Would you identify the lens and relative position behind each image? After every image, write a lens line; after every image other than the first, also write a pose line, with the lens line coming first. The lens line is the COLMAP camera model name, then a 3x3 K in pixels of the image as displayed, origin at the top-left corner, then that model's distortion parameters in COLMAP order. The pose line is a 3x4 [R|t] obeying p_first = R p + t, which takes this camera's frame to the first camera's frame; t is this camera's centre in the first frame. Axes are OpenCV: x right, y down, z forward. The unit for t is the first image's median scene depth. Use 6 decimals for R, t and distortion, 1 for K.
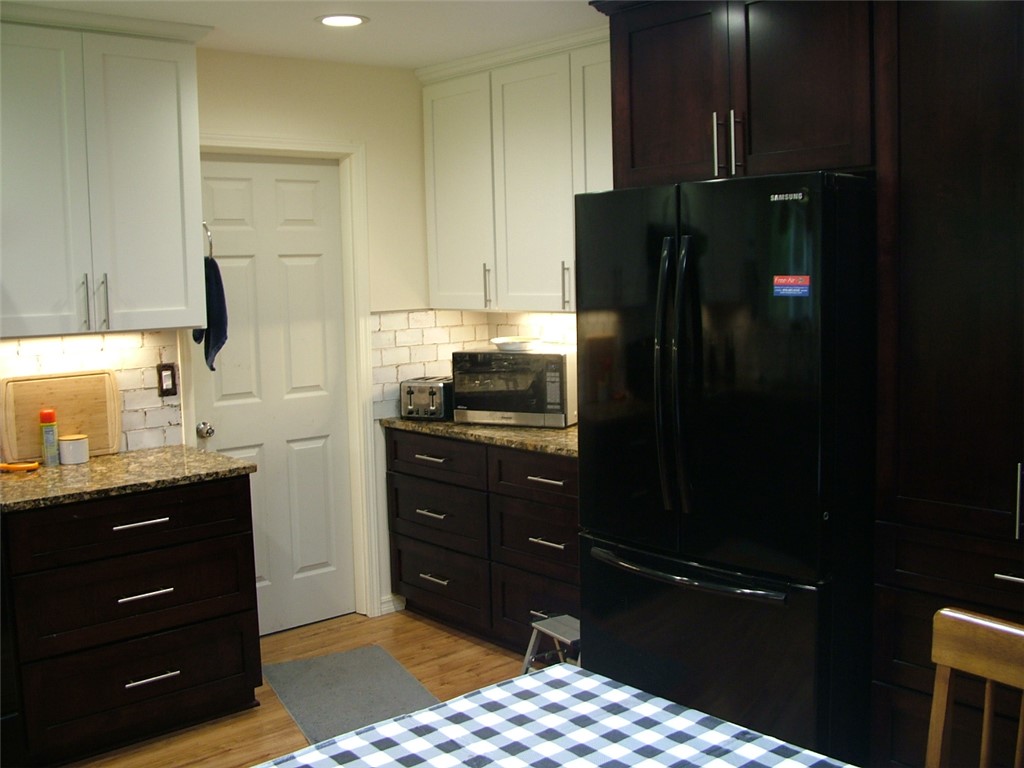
lens RADIAL K [[1049.3, 0, 515.0], [0, 1049.3, 384.3], [0, 0, 1]] dist [-0.100544, 0.000000]
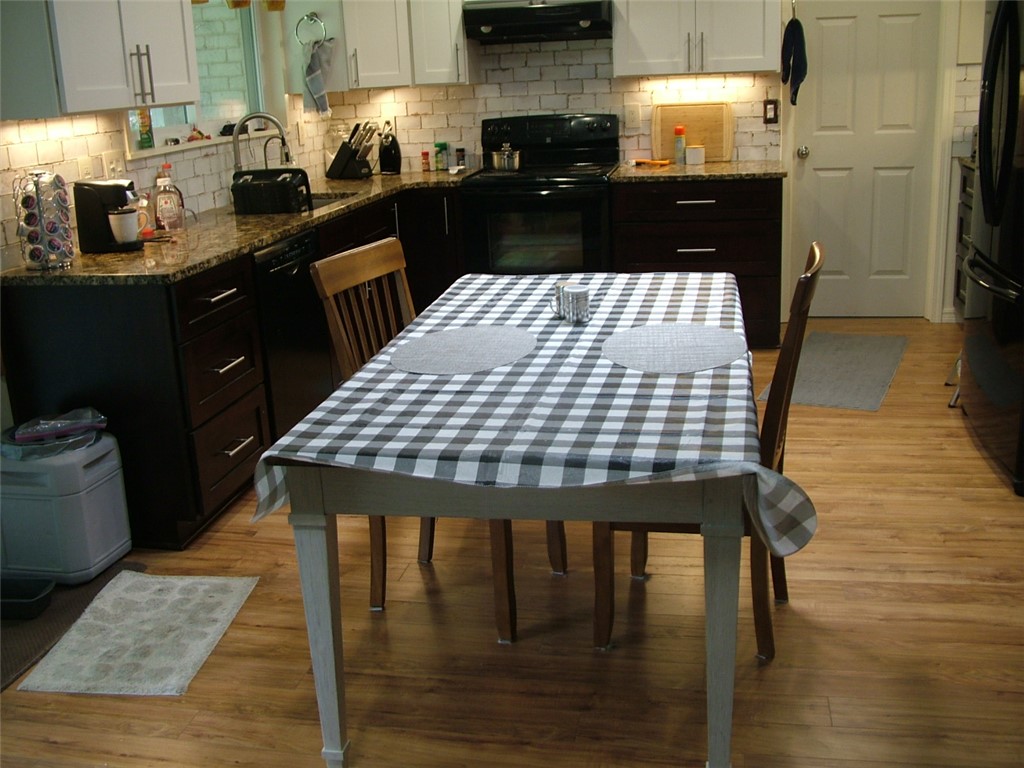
lens RADIAL K [[1049.3, 0, 505.2], [0, 1049.3, 384.8], [0, 0, 1]] dist [-0.100544, 0.000000]
pose [[0.600838, 0.222593, -0.767754, 0.613659], [-0.048260, 0.968797, 0.243113, 0.031527], [0.797913, -0.109019, 0.592832, -0.141216]]
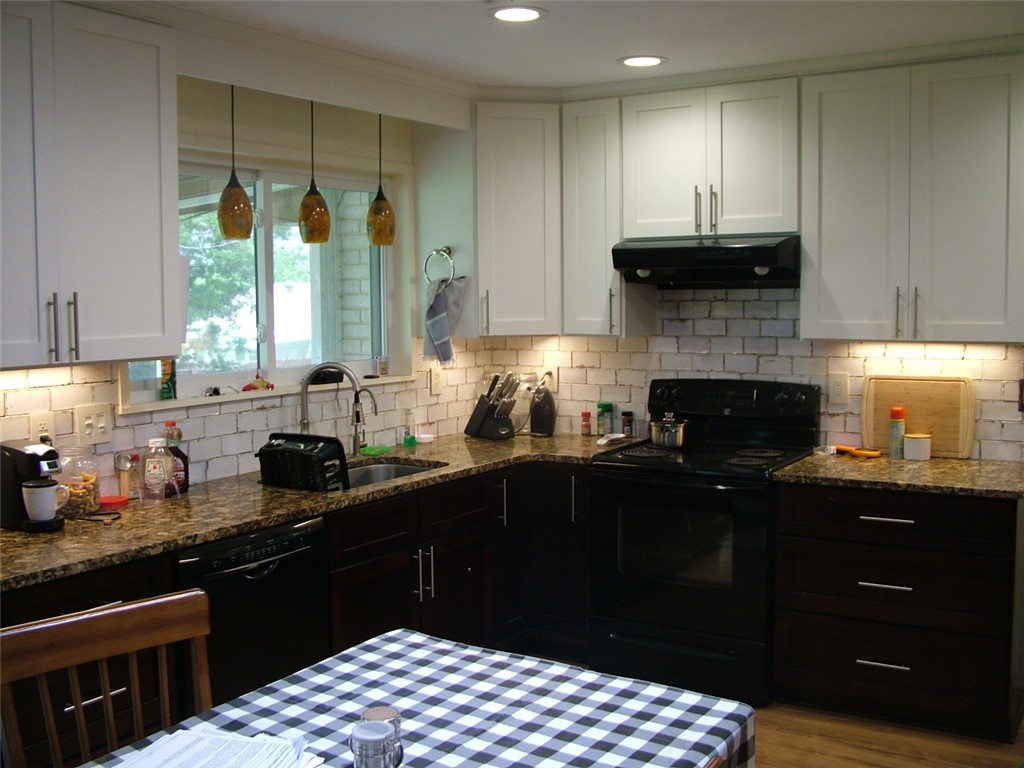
lens RADIAL K [[1049.3, 0, 513.2], [0, 1049.3, 379.7], [0, 0, 1]] dist [-0.100544, 0.000000]
pose [[0.261478, 0.095395, -0.960484, 0.484975], [-0.094757, 0.992834, 0.072812, -0.044910], [0.960547, 0.071974, 0.268643, 0.281368]]
